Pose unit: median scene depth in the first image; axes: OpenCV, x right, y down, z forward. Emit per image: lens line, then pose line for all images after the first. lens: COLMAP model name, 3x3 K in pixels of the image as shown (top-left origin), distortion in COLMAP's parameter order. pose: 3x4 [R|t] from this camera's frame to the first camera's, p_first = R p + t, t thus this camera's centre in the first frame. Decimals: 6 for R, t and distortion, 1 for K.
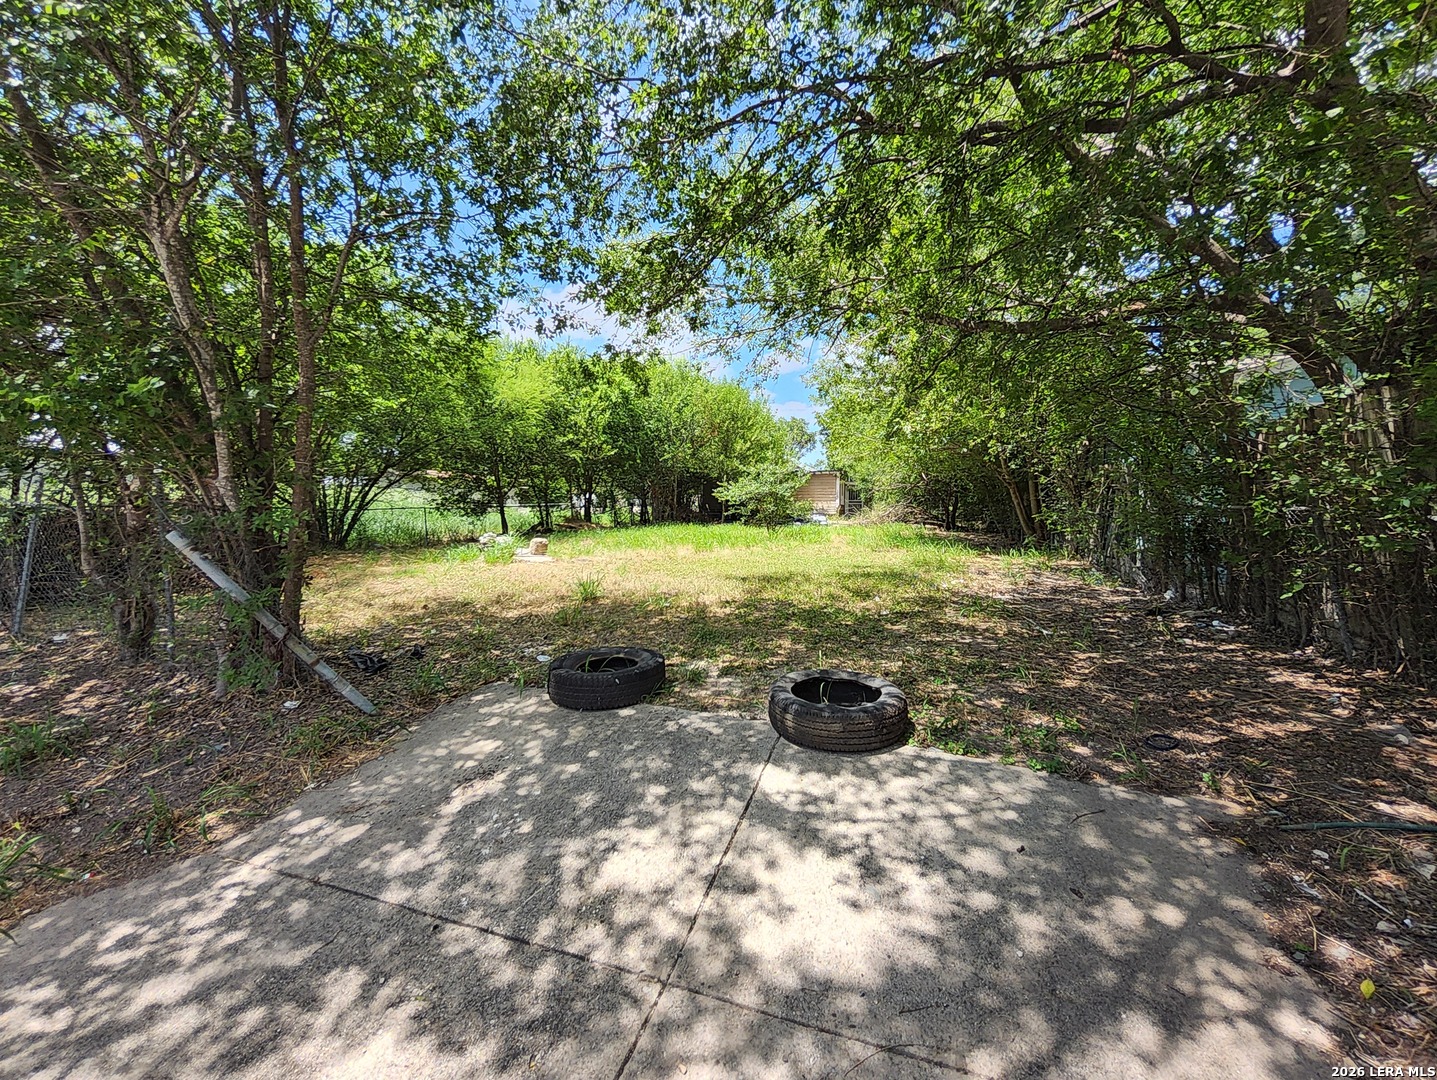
lens RADIAL K [[580.3, 0, 723.0], [0, 580.3, 540.3], [0, 0, 1]] dist [-0.000521, -0.003132]
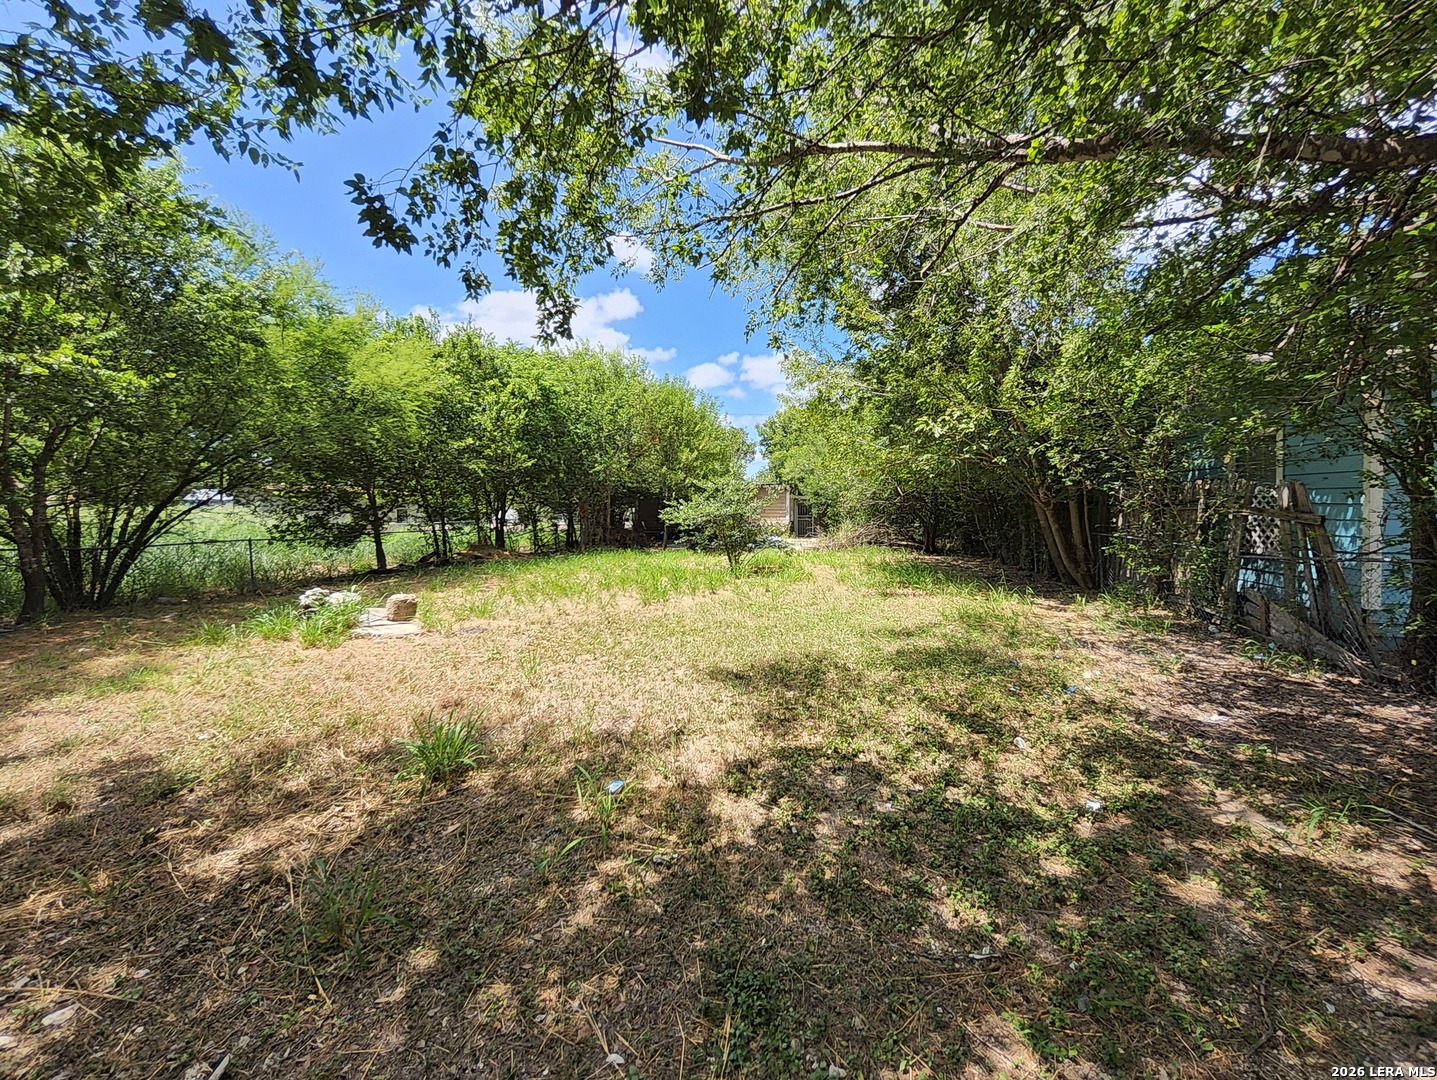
lens RADIAL K [[580.3, 0, 713.6], [0, 580.3, 536.4], [0, 0, 1]] dist [-0.000521, -0.003132]
pose [[0.994457, -0.008973, 0.104761, -0.022231], [0.011700, 0.999608, -0.025450, -0.026206], [-0.104492, 0.026534, 0.994172, 0.179444]]
